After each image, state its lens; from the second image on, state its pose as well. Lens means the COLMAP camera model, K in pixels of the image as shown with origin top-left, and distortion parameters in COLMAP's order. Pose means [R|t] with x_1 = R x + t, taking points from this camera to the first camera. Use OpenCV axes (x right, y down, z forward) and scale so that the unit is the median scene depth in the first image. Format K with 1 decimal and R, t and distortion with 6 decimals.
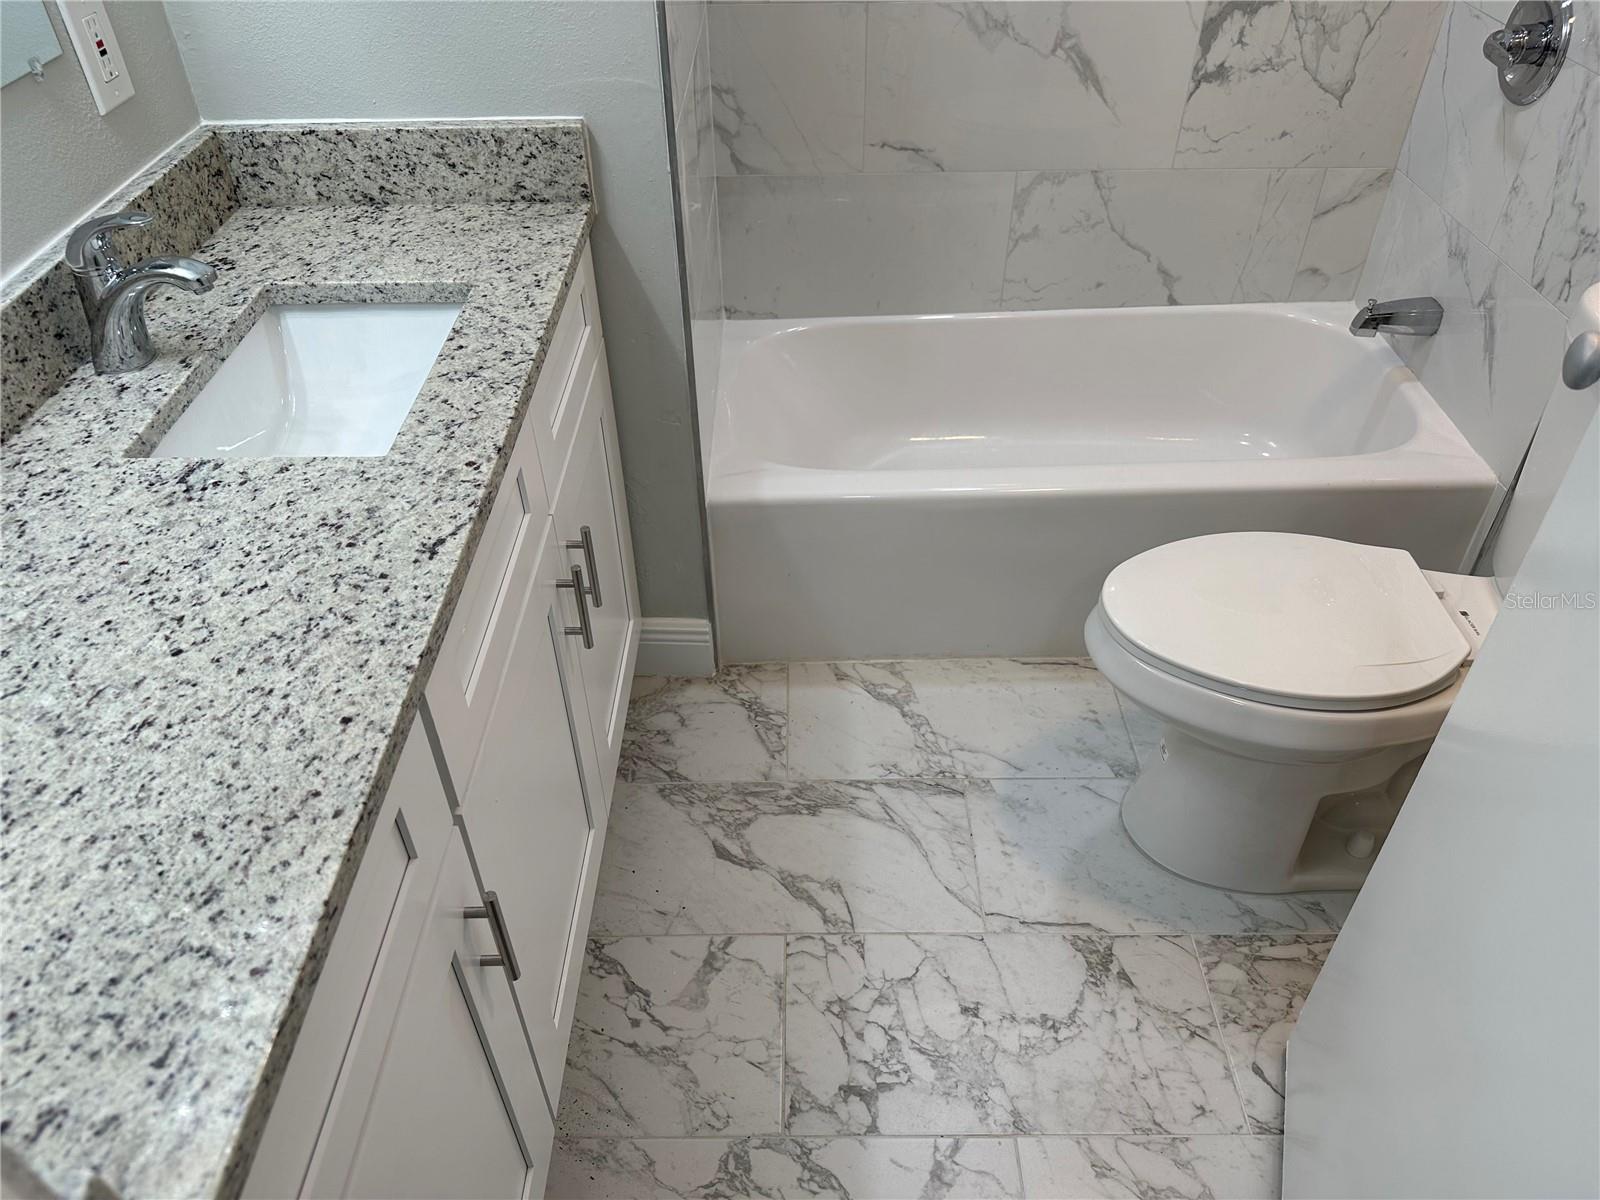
lens RADIAL K [[1150.5, 0, 767.7], [0, 1150.5, 607.3], [0, 0, 1]] dist [-0.002103, -0.004219]
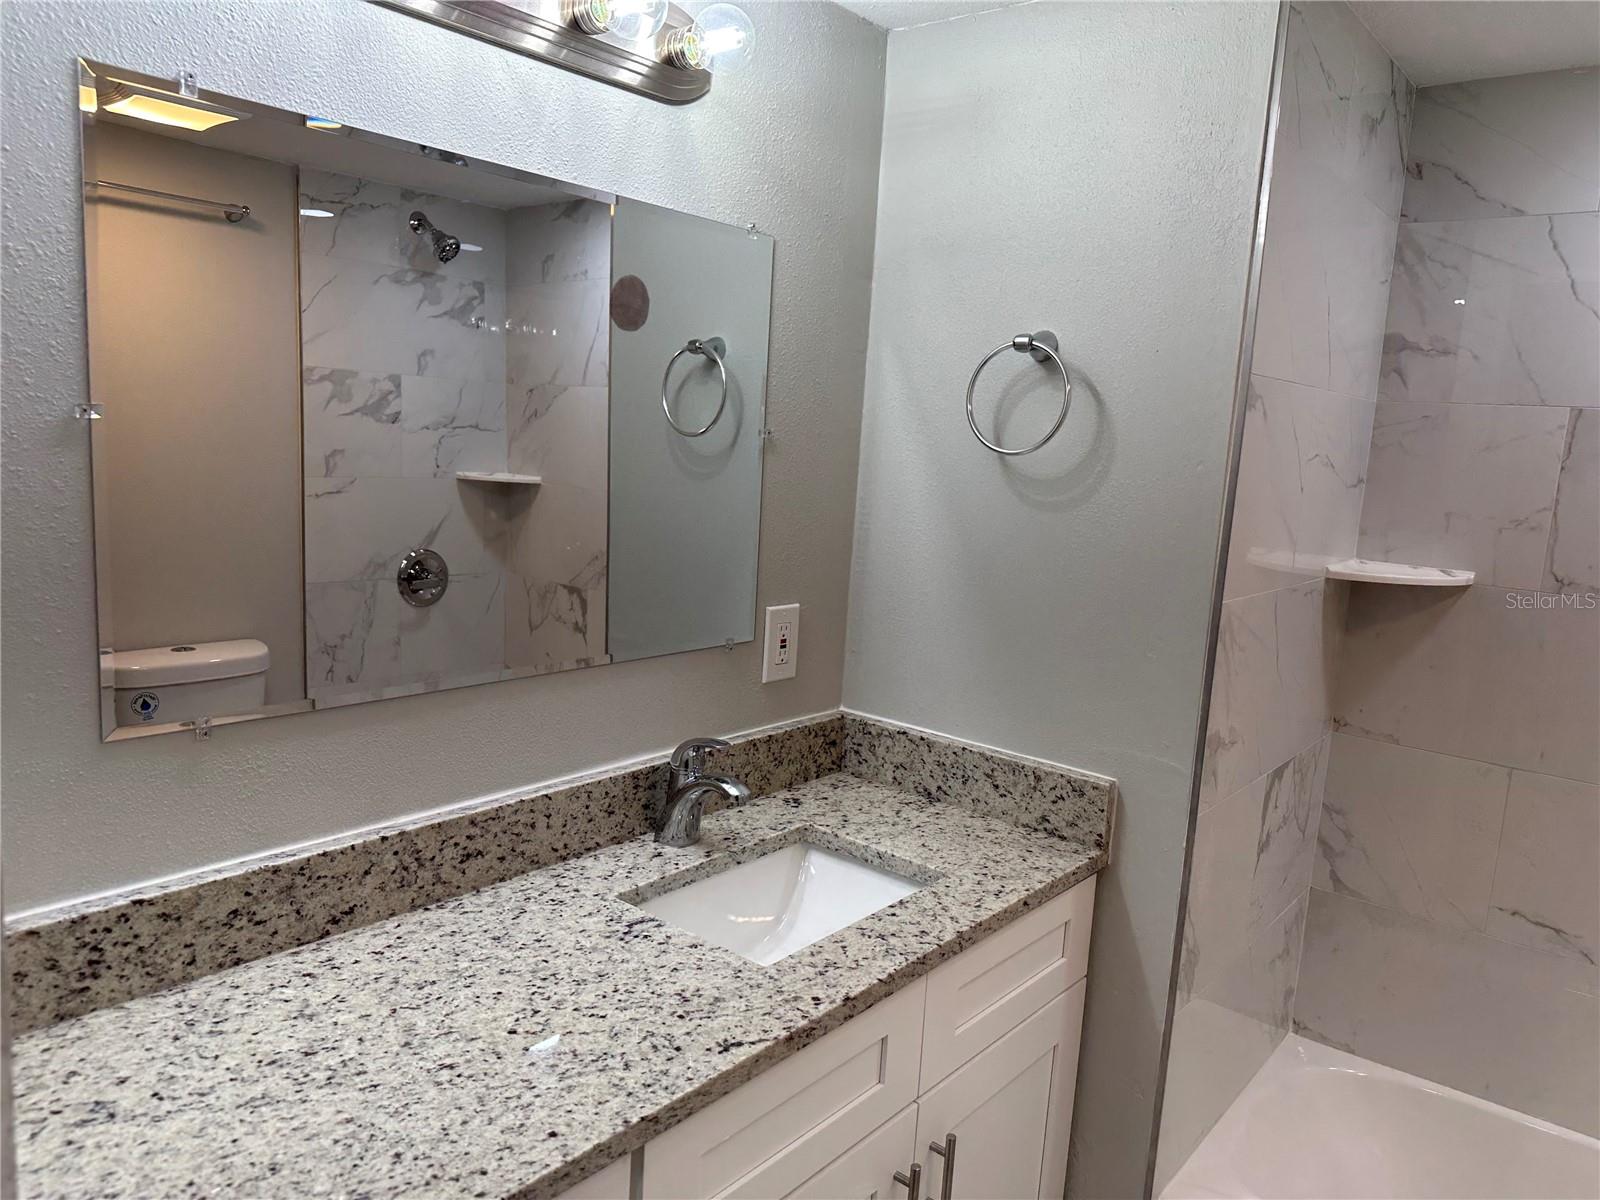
lens RADIAL K [[1115.1, 0, 780.2], [0, 1115.1, 592.6], [0, 0, 1]] dist [0.112640, -0.142895]
pose [[0.772091, 0.155608, -0.616167, 0.239287], [-0.461109, 0.804369, -0.374659, -0.010538], [0.437326, 0.573391, 0.692798, -0.009361]]
